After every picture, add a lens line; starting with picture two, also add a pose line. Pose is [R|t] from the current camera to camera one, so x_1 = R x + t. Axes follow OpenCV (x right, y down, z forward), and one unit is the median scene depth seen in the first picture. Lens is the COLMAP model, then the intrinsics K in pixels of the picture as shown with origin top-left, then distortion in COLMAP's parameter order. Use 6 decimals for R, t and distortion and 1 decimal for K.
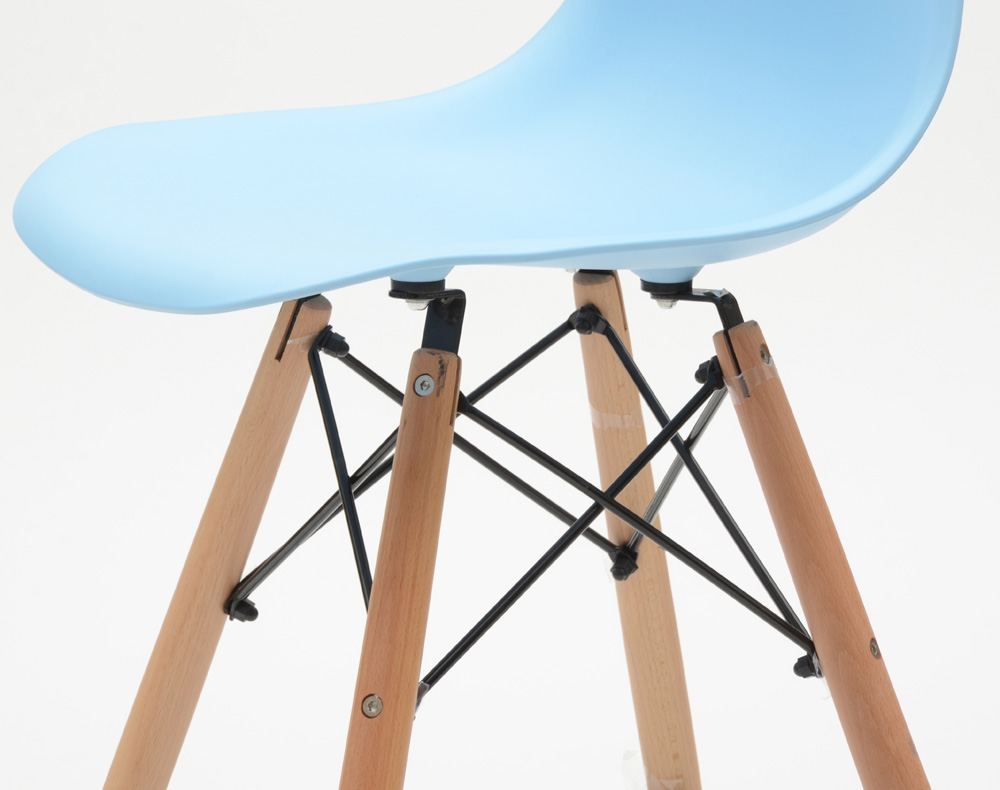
lens RADIAL K [[4900.2, 0, 549.2], [0, 4900.2, 394.9], [0, 0, 1]] dist [1.373624, 1.289597]
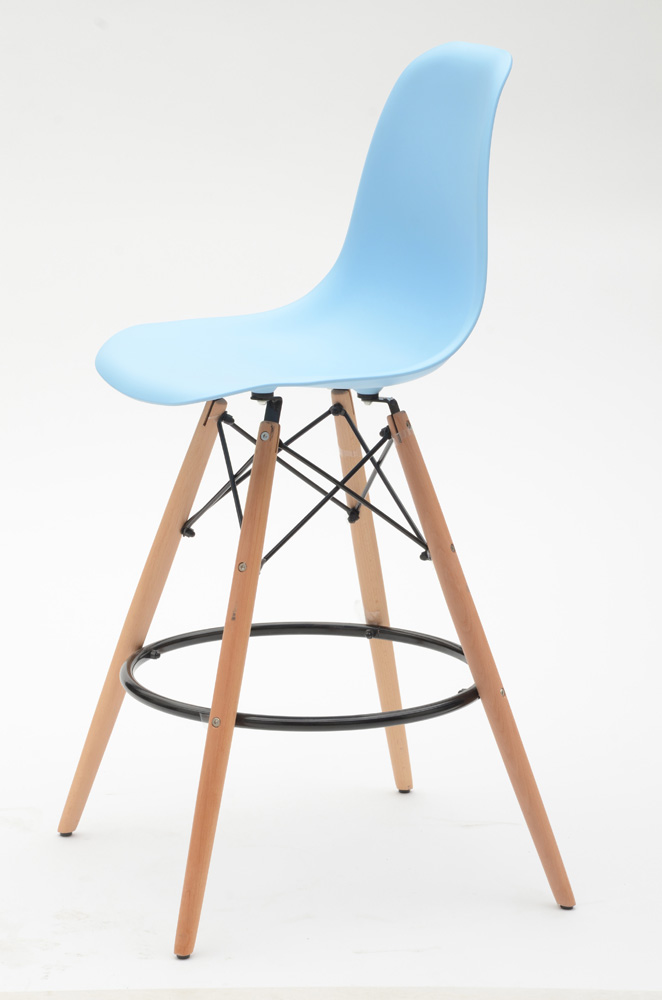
lens RADIAL K [[3612.7, 0, 331.0], [0, 3612.7, 500.0], [0, 0, 1]] dist [1.059514, -0.015726]
pose [[0.999806, 0.008786, -0.017610, 0.037402], [-0.008642, 0.999928, 0.008284, 0.013944], [0.017682, -0.008130, 0.999811, -0.751648]]
